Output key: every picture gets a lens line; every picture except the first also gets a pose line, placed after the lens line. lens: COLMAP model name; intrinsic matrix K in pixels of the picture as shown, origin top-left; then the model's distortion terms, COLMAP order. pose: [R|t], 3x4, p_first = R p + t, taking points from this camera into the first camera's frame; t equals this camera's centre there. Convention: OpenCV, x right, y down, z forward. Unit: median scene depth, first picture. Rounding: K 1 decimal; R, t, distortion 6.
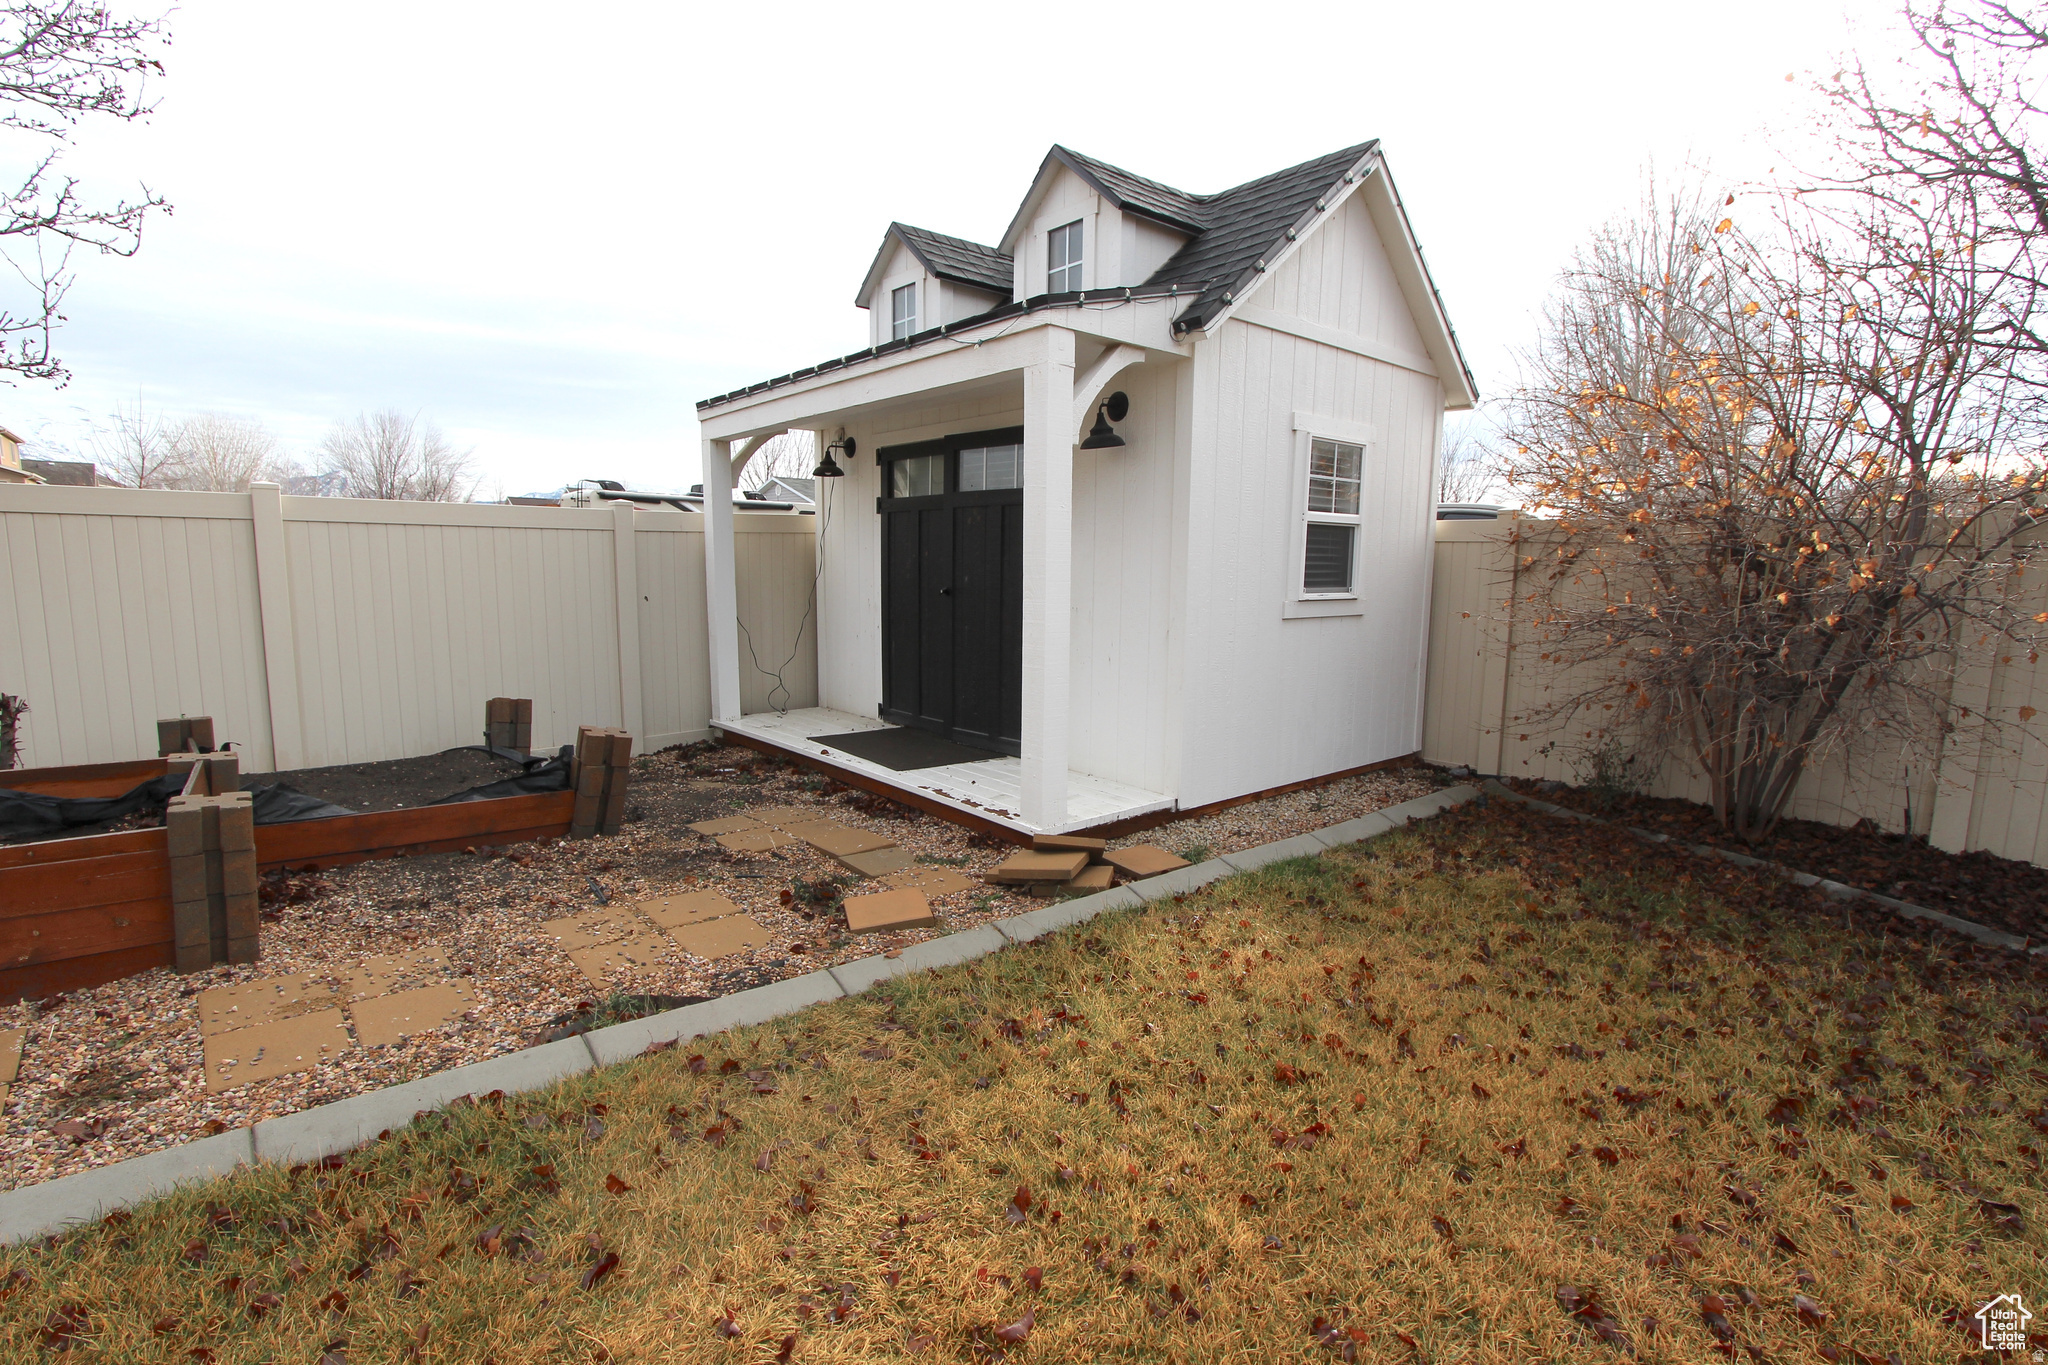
lens RADIAL K [[940.6, 0, 1024.0], [0, 940.6, 682.5], [0, 0, 1]] dist [-0.025706, 0.007563]
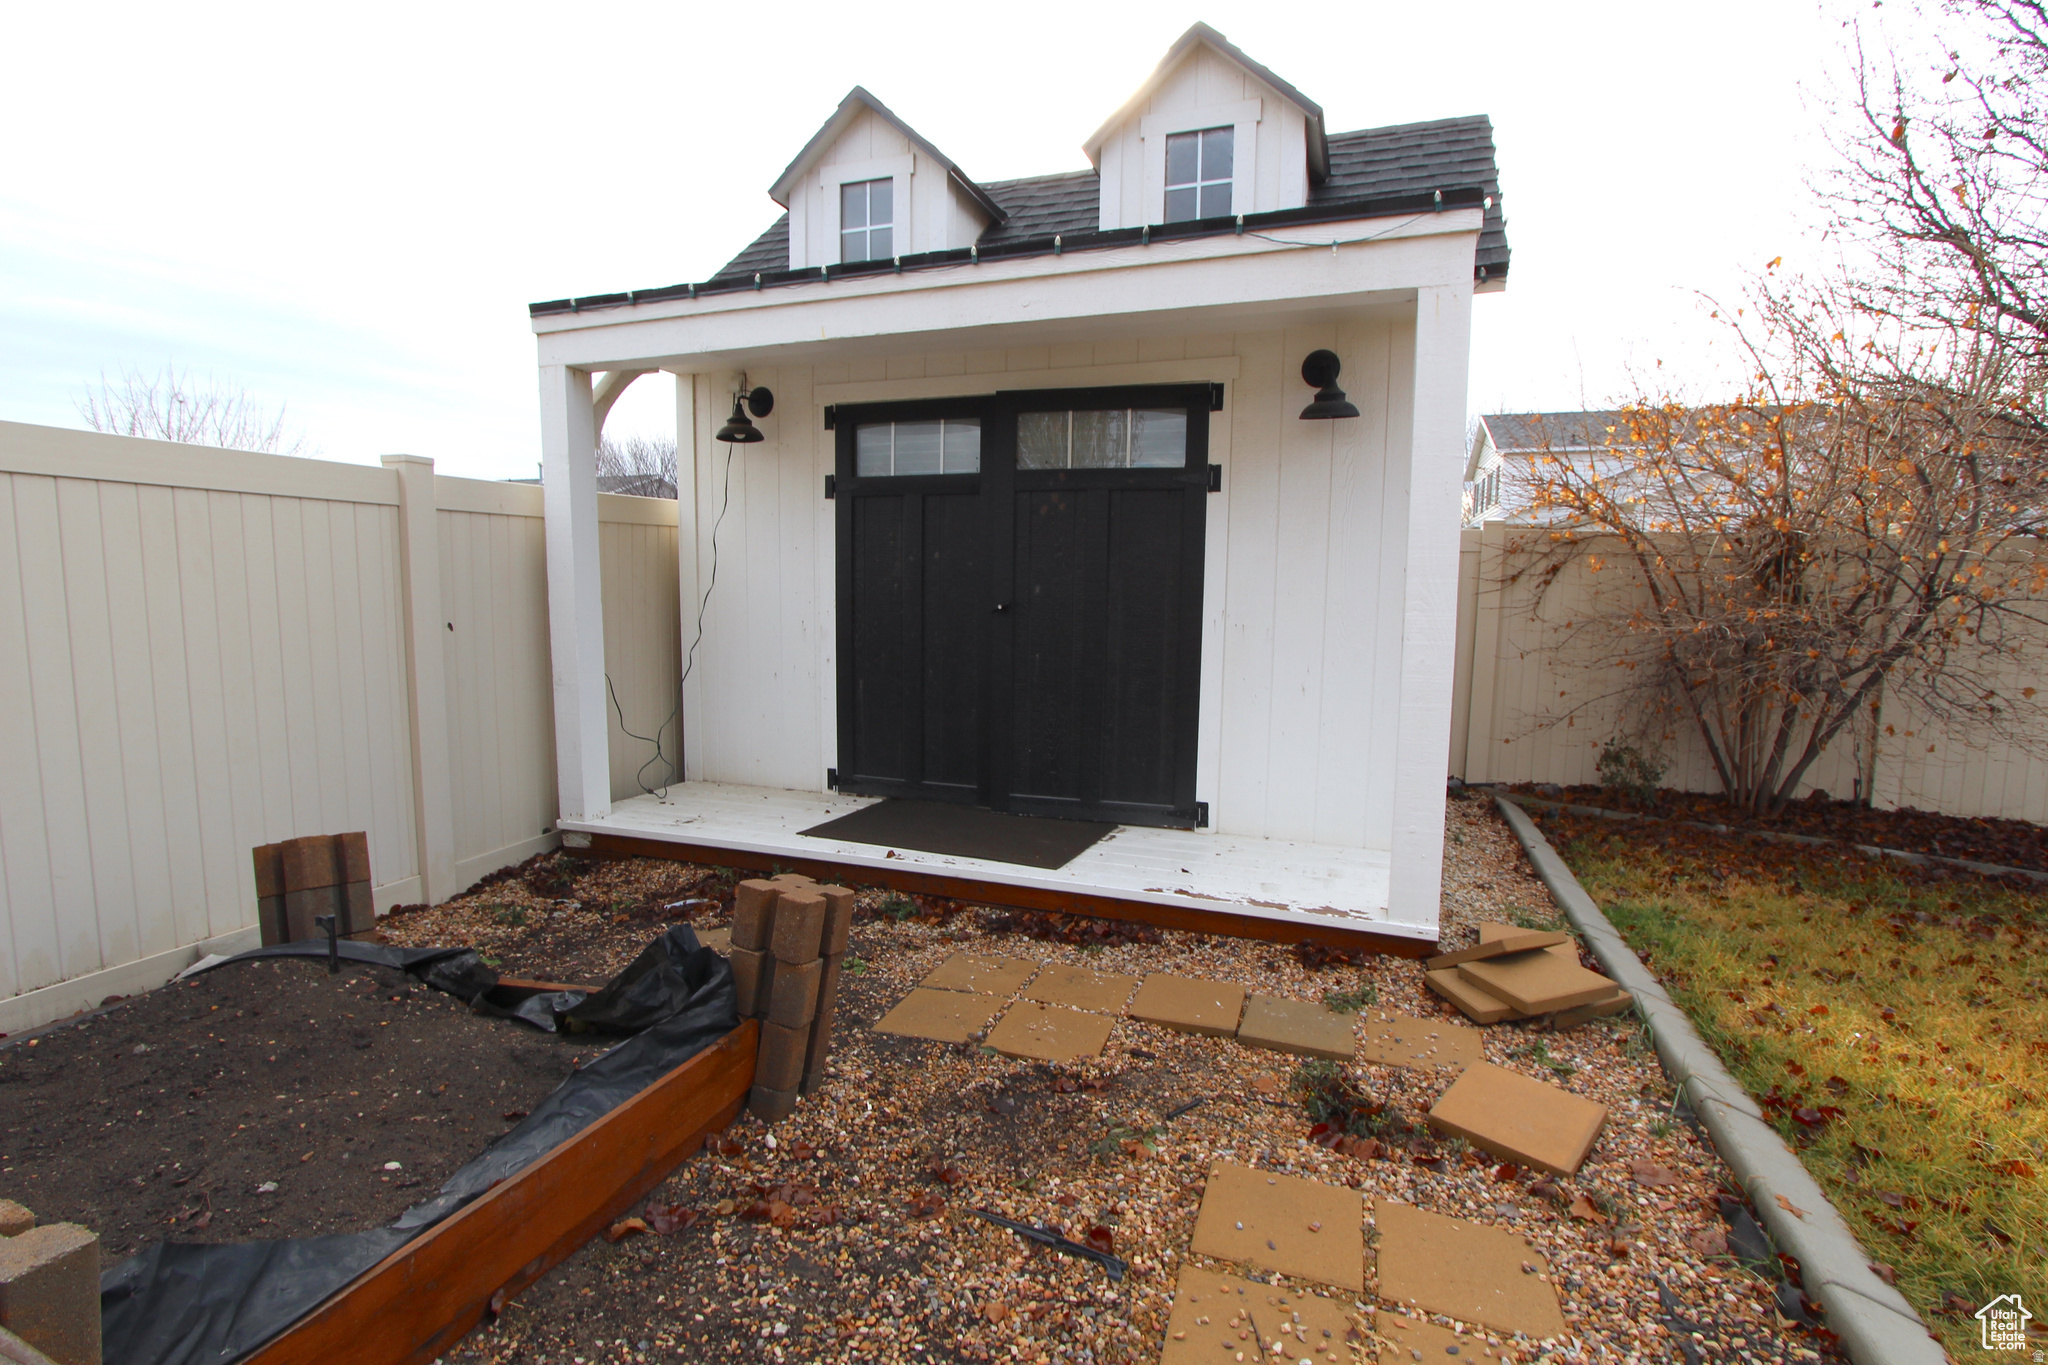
lens RADIAL K [[940.6, 0, 1024.0], [0, 940.6, 682.5], [0, 0, 1]] dist [-0.025706, 0.007563]
pose [[0.874090, -0.050272, 0.483156, -0.473054], [0.060951, 0.998120, -0.006415, -0.037566], [-0.481925, 0.035057, 0.875511, 0.408788]]
